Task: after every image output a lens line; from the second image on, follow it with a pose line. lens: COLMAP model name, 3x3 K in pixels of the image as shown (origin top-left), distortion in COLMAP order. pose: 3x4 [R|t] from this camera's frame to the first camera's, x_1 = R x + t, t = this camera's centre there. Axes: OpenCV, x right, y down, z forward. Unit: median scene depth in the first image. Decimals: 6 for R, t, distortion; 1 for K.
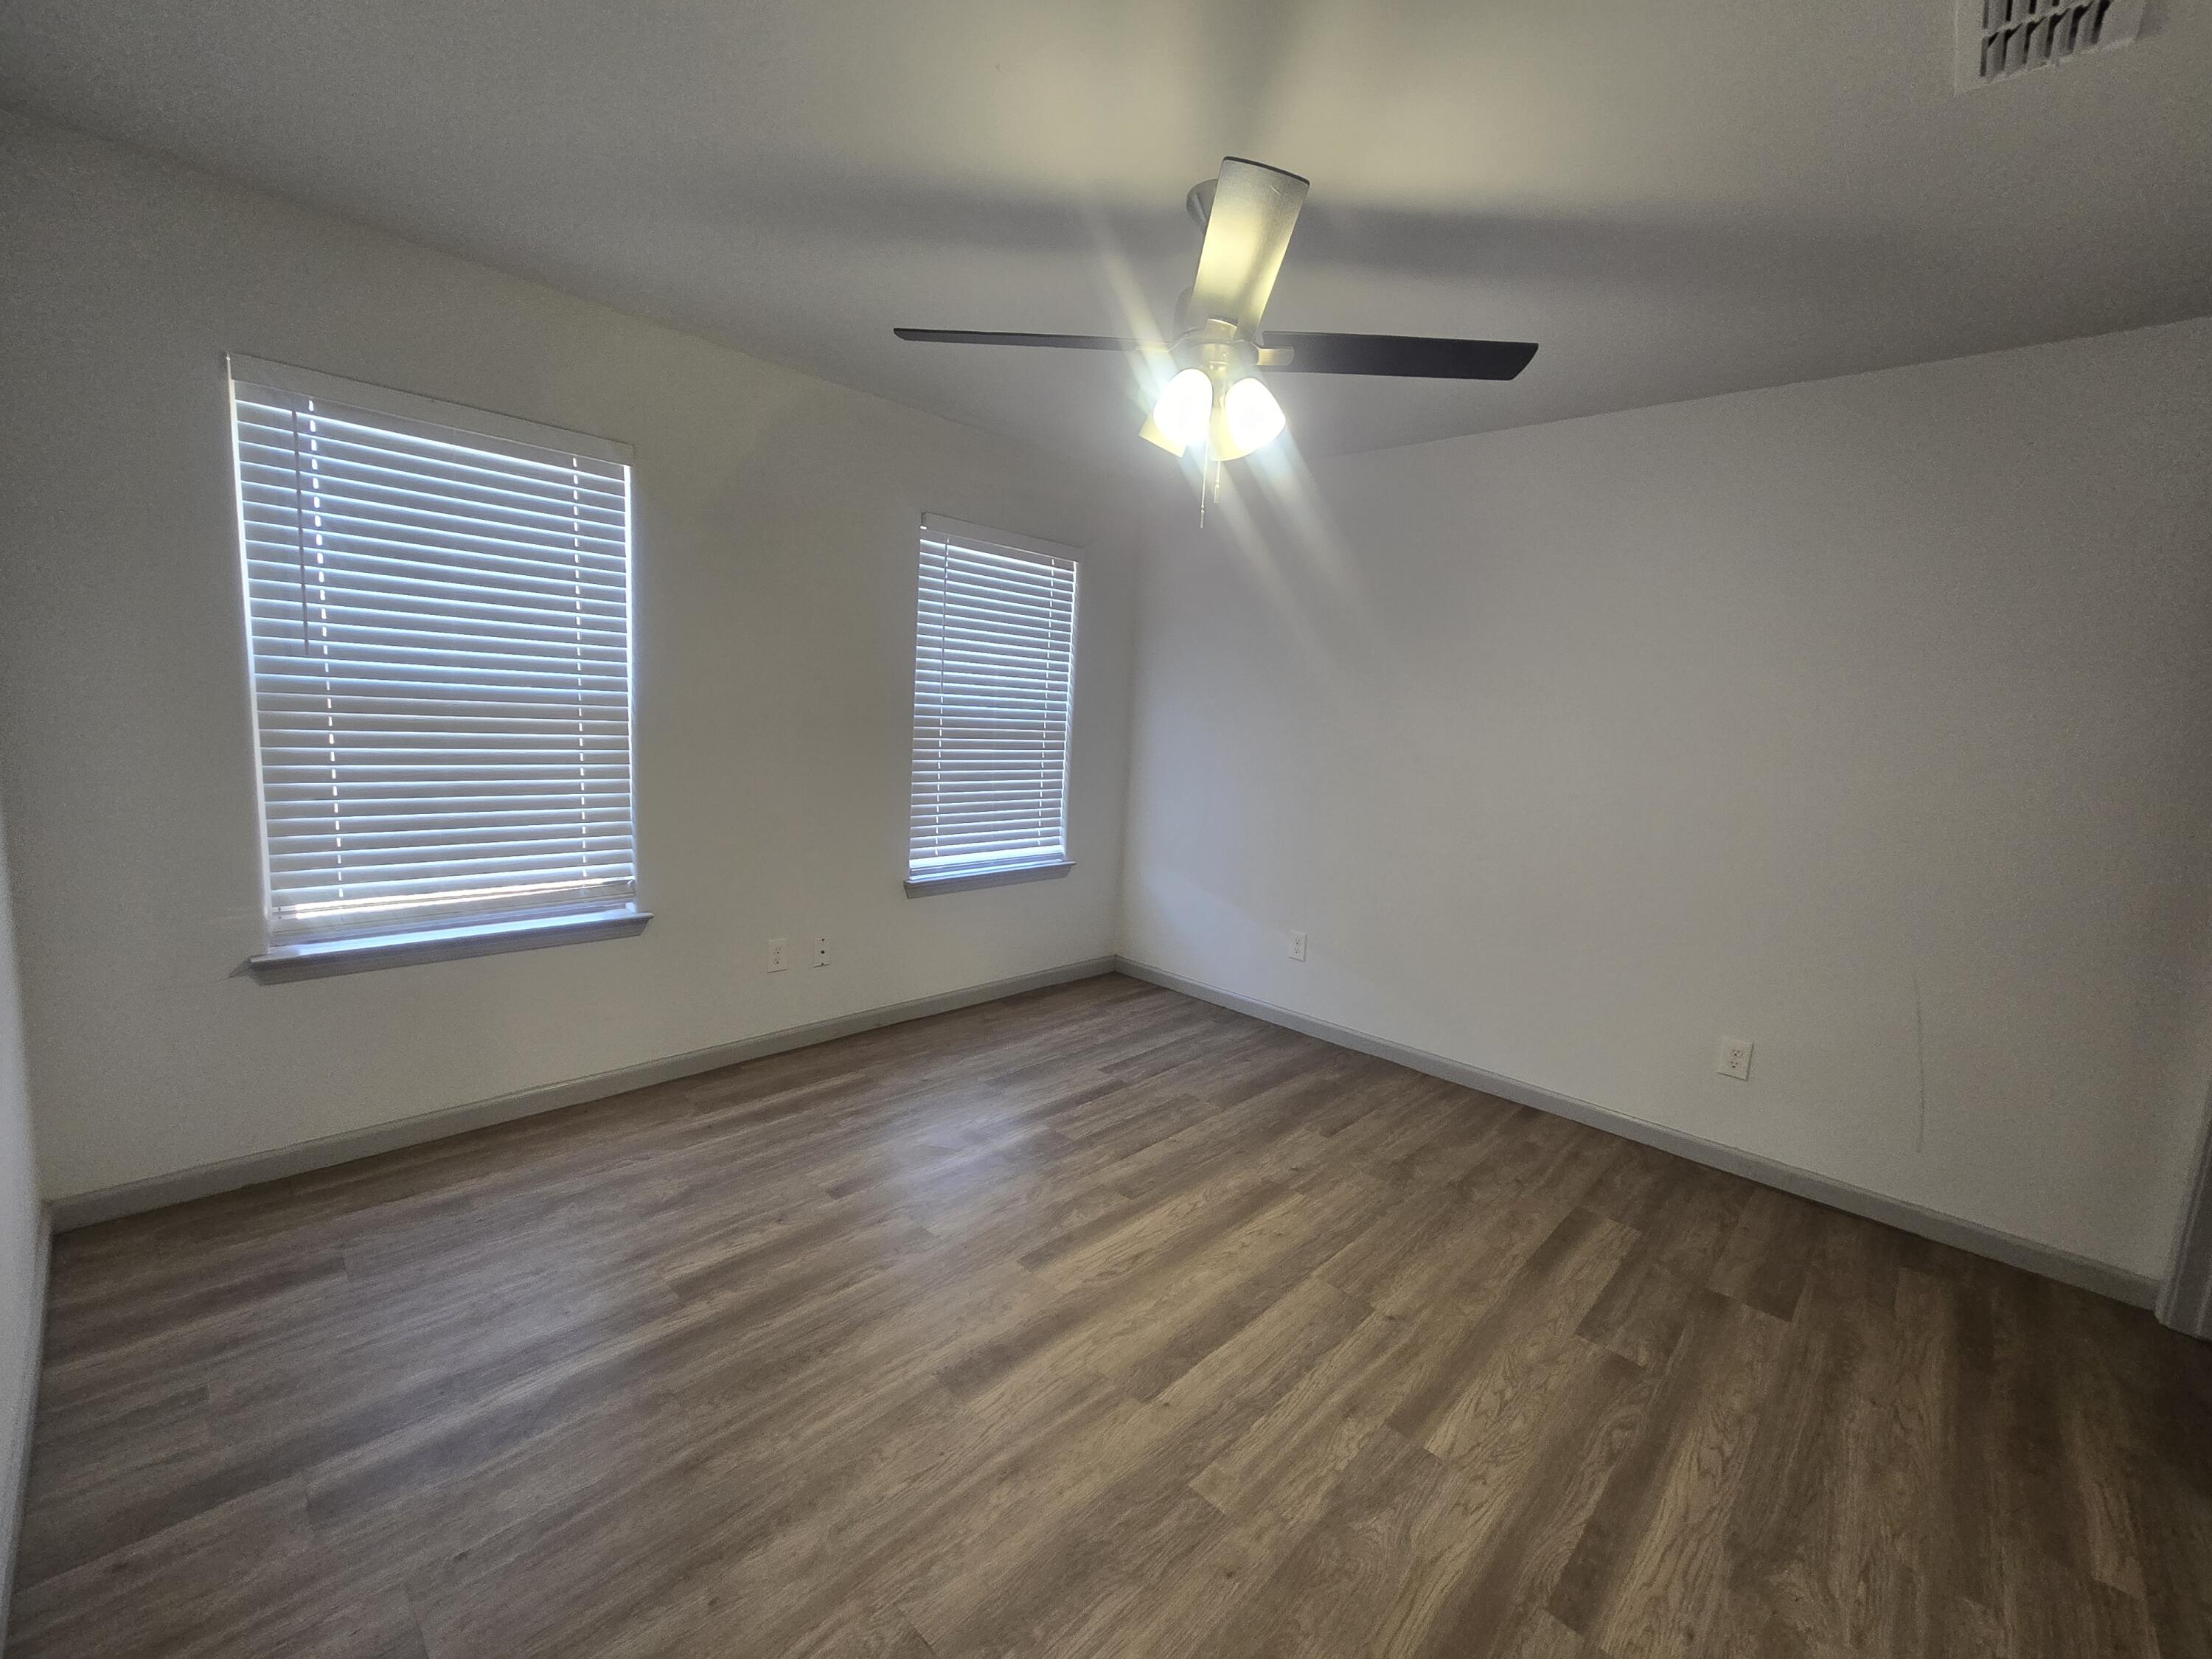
lens RADIAL K [[905.8, 0, 1106.0], [0, 905.8, 829.5], [0, 0, 1]] dist [0.001311, 0.000453]
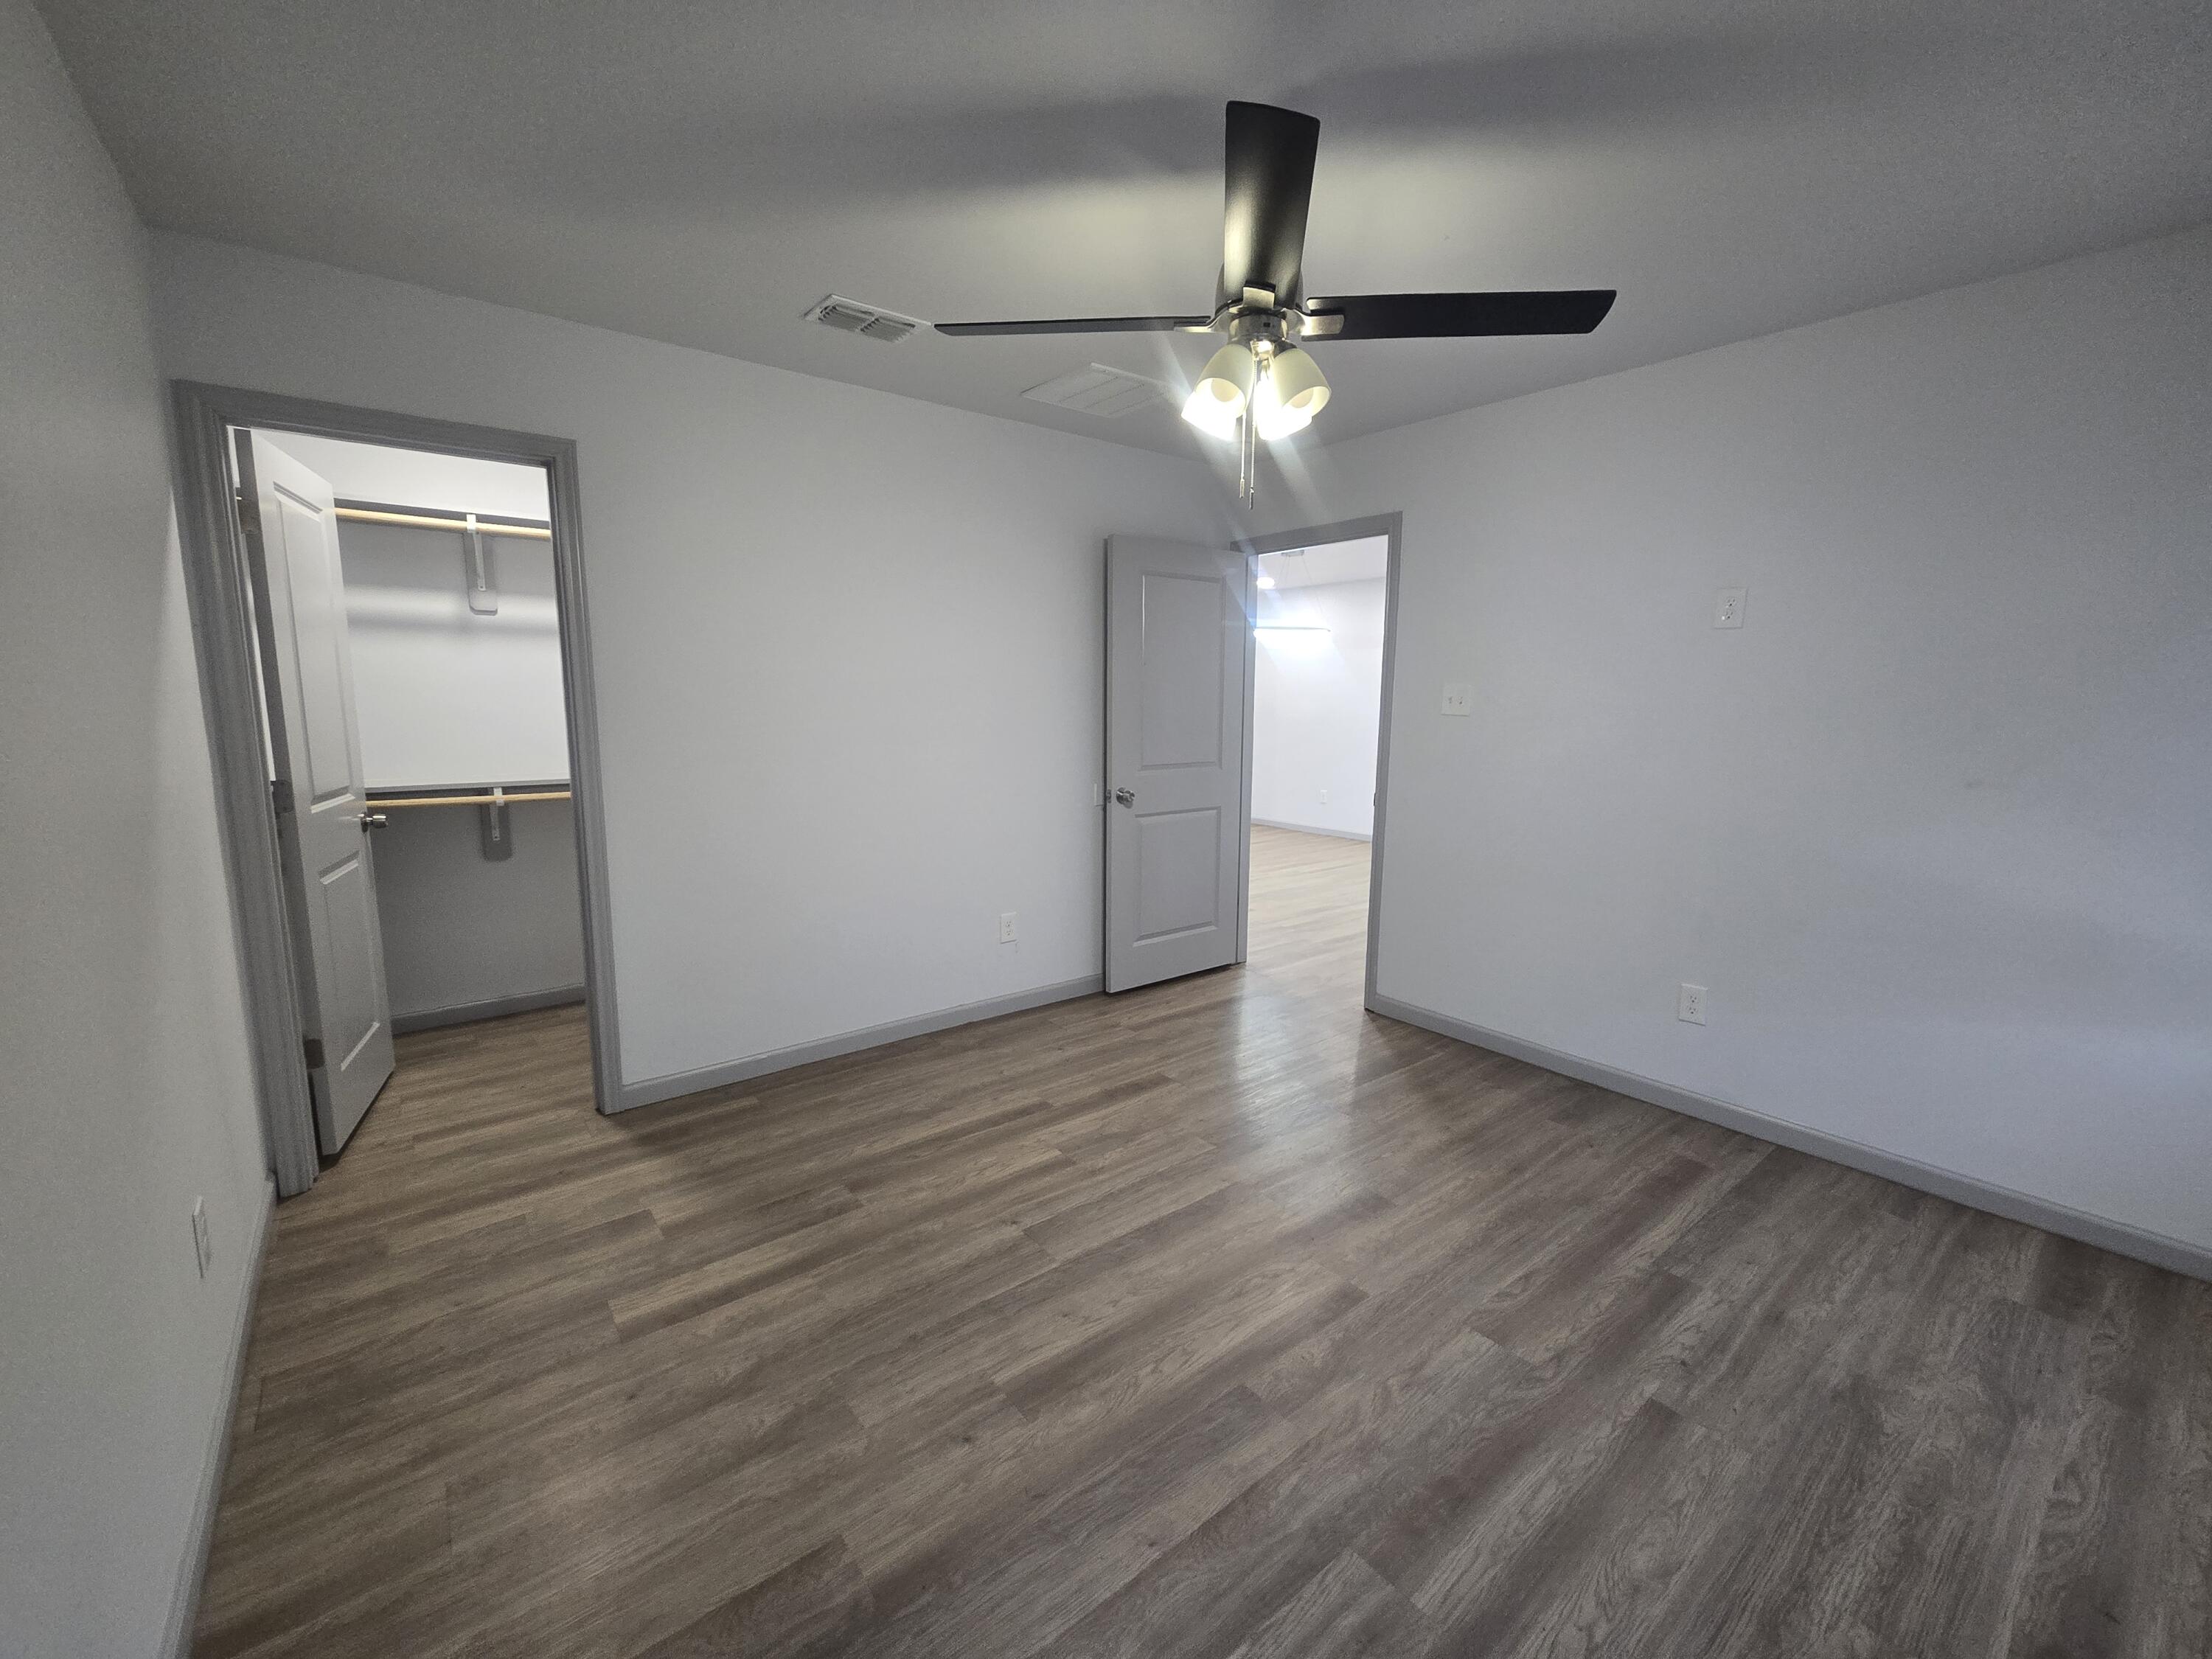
lens RADIAL K [[905.8, 0, 1106.0], [0, 905.8, 829.5], [0, 0, 1]] dist [0.001311, 0.000453]
pose [[-0.987628, -0.086998, 0.130468, 0.089231], [-0.045991, 0.956104, 0.289397, -0.243695], [-0.149918, 0.279816, -0.948276, 1.772324]]
